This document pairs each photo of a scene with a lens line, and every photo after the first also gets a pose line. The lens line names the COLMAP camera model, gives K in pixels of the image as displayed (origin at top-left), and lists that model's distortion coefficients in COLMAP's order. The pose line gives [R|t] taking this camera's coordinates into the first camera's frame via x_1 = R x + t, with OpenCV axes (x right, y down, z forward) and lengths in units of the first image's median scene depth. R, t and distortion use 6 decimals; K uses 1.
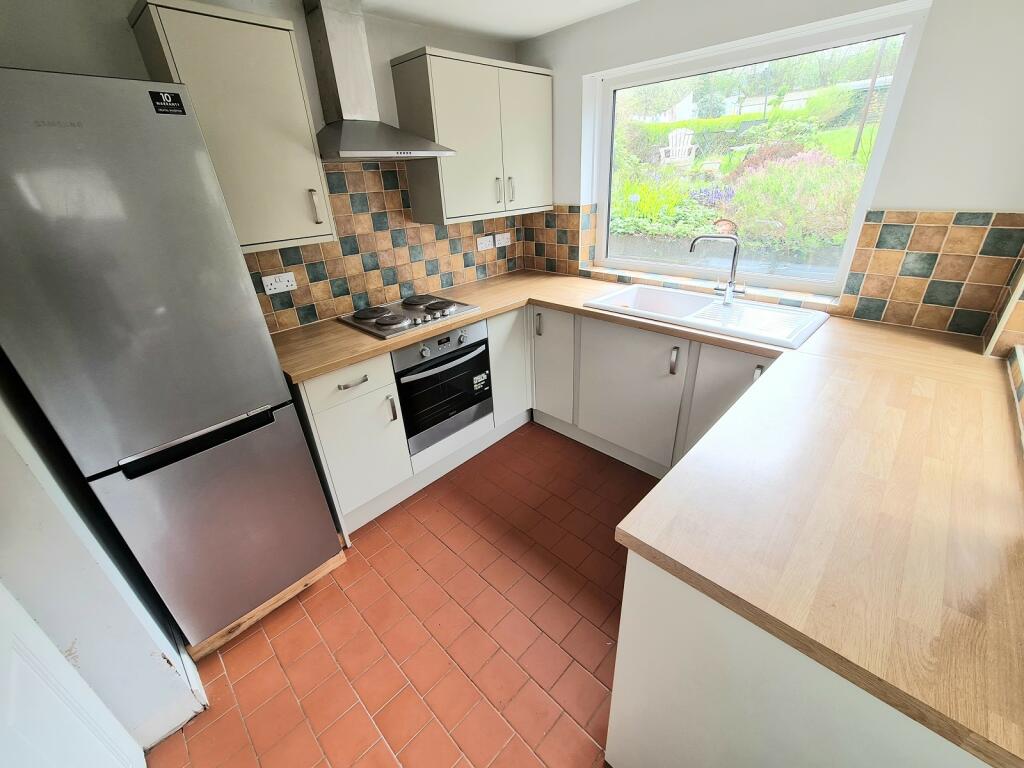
lens RADIAL K [[420.7, 0, 510.0], [0, 420.7, 382.3], [0, 0, 1]] dist [-0.003398, 0.000439]
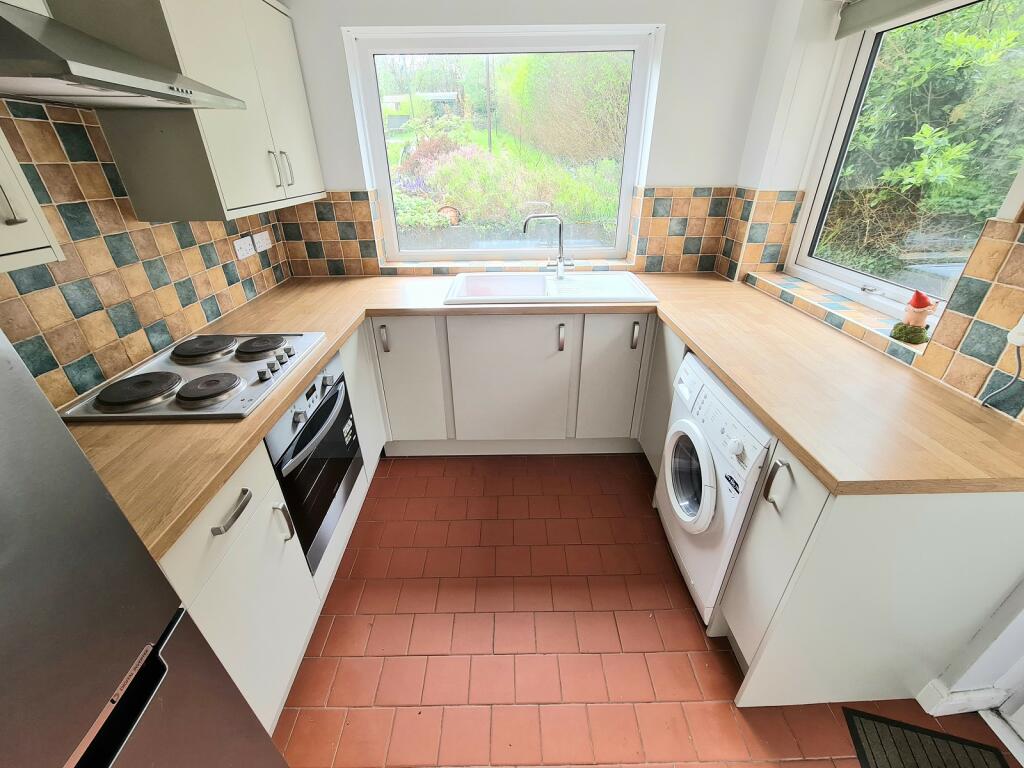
lens RADIAL K [[420.7, 0, 510.0], [0, 420.7, 382.3], [0, 0, 1]] dist [-0.003398, 0.000439]
pose [[0.701876, -0.301317, 0.645428, -0.314595], [0.295905, 0.947575, 0.120589, -0.087099], [-0.647927, 0.106347, 0.754242, 0.254604]]
